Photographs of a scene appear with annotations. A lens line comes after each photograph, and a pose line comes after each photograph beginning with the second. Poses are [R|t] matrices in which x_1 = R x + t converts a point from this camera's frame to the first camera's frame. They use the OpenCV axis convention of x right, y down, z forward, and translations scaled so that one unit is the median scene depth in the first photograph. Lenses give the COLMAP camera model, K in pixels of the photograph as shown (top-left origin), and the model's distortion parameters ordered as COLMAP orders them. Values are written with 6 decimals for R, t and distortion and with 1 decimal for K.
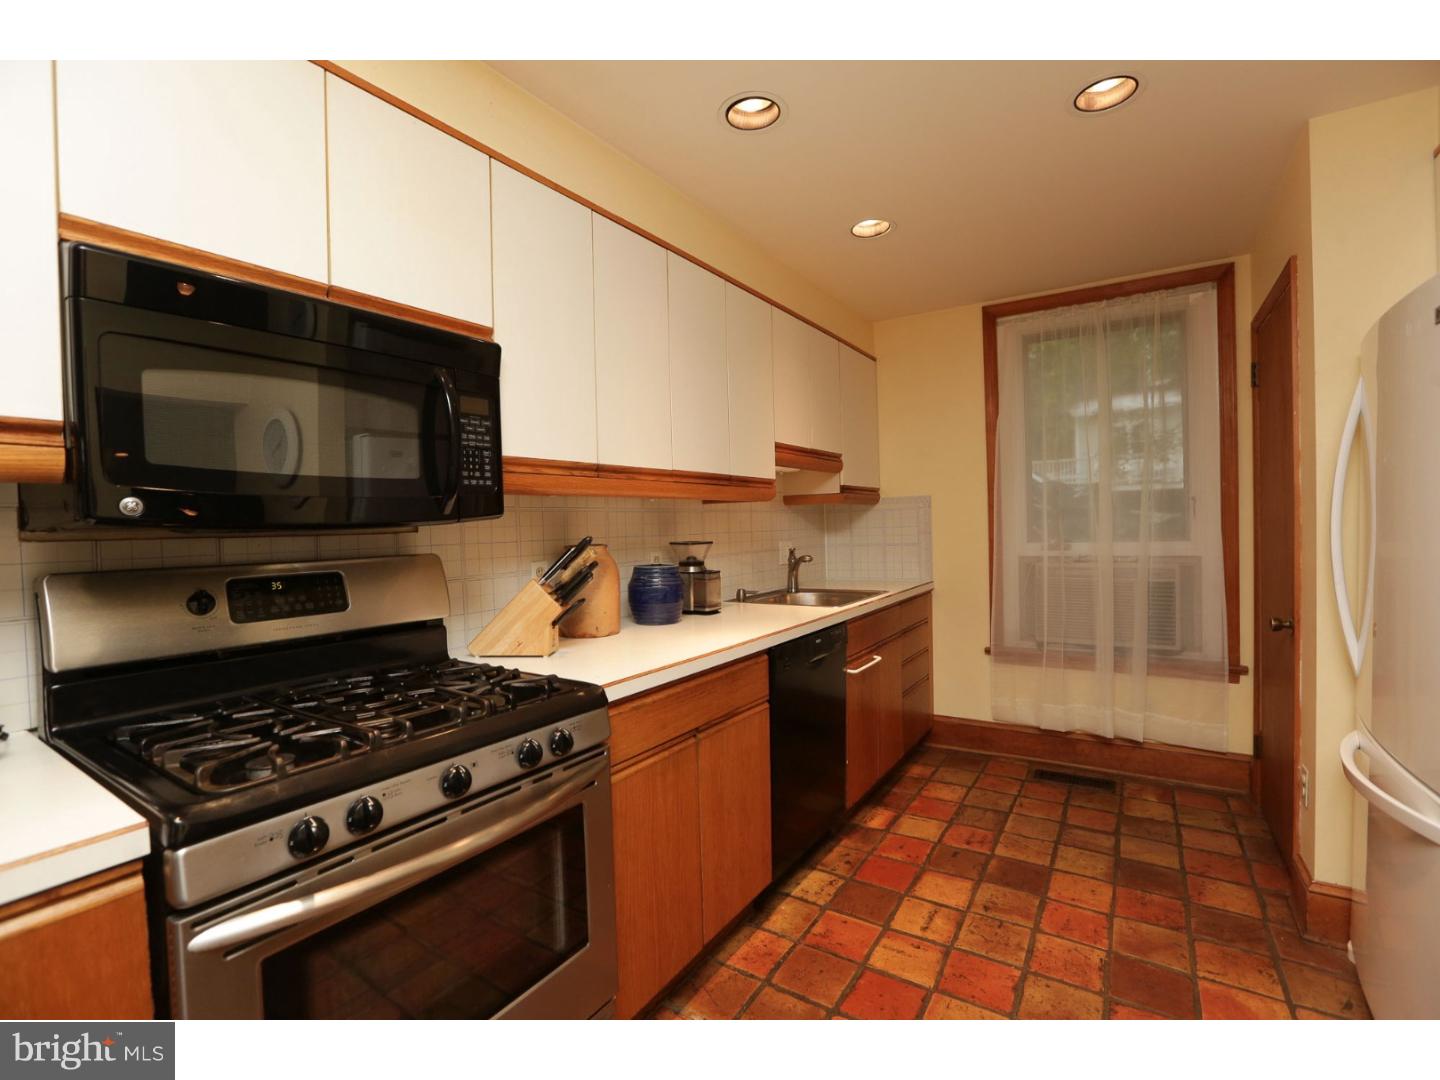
lens RADIAL K [[669.4, 0, 707.9], [0, 669.4, 539.8], [0, 0, 1]] dist [-0.019446, 0.002702]
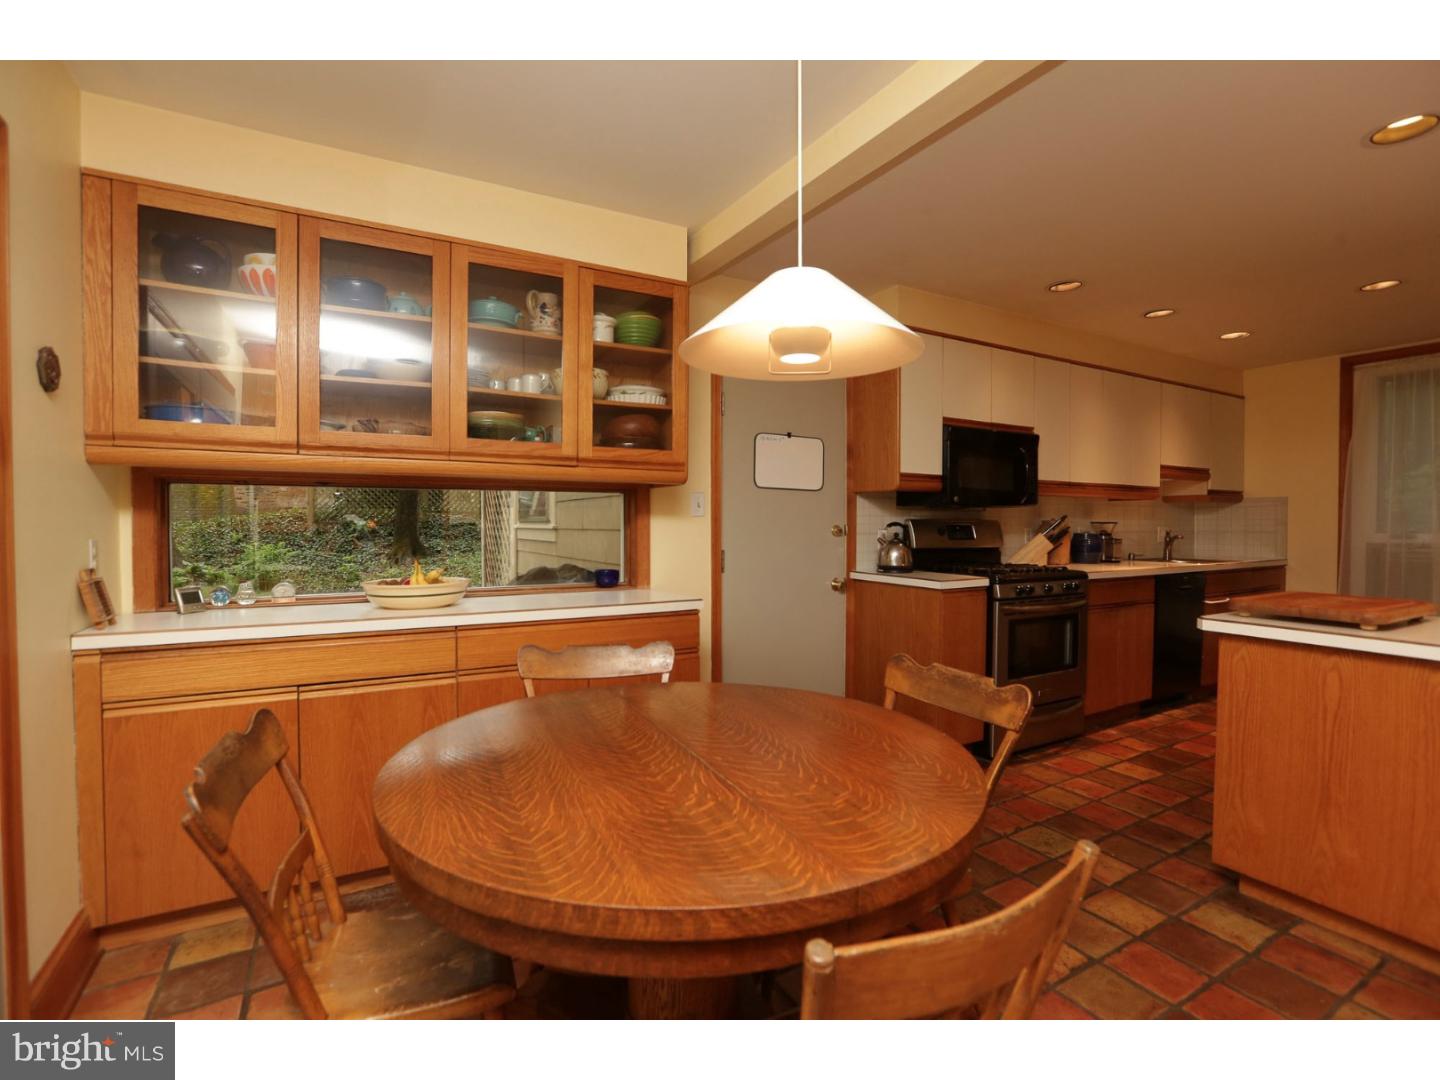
lens RADIAL K [[669.4, 0, 715.7], [0, 669.4, 538.9], [0, 0, 1]] dist [-0.019446, 0.002702]
pose [[0.897713, 0.036938, -0.439029, -0.173178], [-0.034522, 0.999313, 0.013487, 0.059590], [0.439226, 0.003049, 0.898372, -1.041840]]
